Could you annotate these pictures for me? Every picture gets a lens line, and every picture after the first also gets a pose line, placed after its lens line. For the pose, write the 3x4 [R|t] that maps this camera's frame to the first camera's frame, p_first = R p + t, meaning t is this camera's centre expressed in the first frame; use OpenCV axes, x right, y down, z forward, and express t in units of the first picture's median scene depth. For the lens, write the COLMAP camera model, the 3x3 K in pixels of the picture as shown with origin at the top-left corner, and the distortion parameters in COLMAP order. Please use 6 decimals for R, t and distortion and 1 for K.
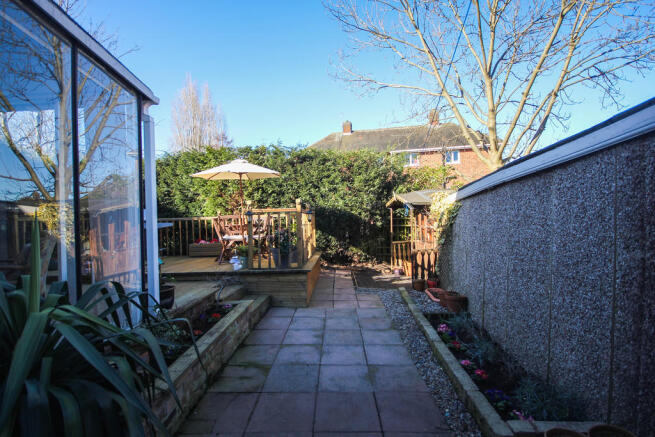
lens RADIAL K [[303.1, 0, 324.6], [0, 303.1, 222.1], [0, 0, 1]] dist [-0.000142, 0.000337]
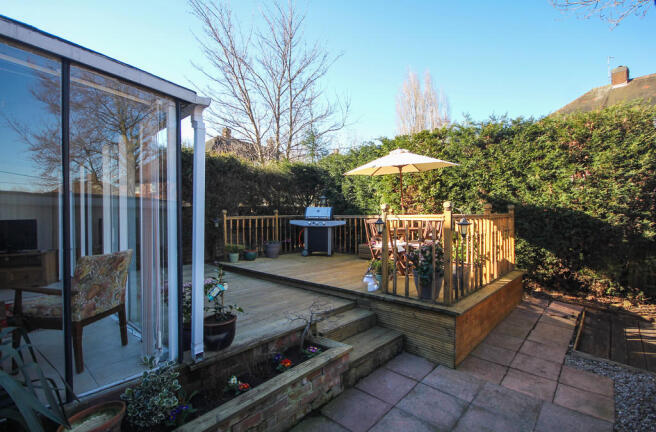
lens RADIAL K [[310.7, 0, 326.8], [0, 310.7, 213.7], [0, 0, 1]] dist [0.000970, -0.001385]
pose [[0.766816, 0.018501, -0.641600, 0.090645], [-0.011038, 0.999817, 0.015638, -0.034804], [0.641772, -0.004909, 0.766880, 0.184285]]
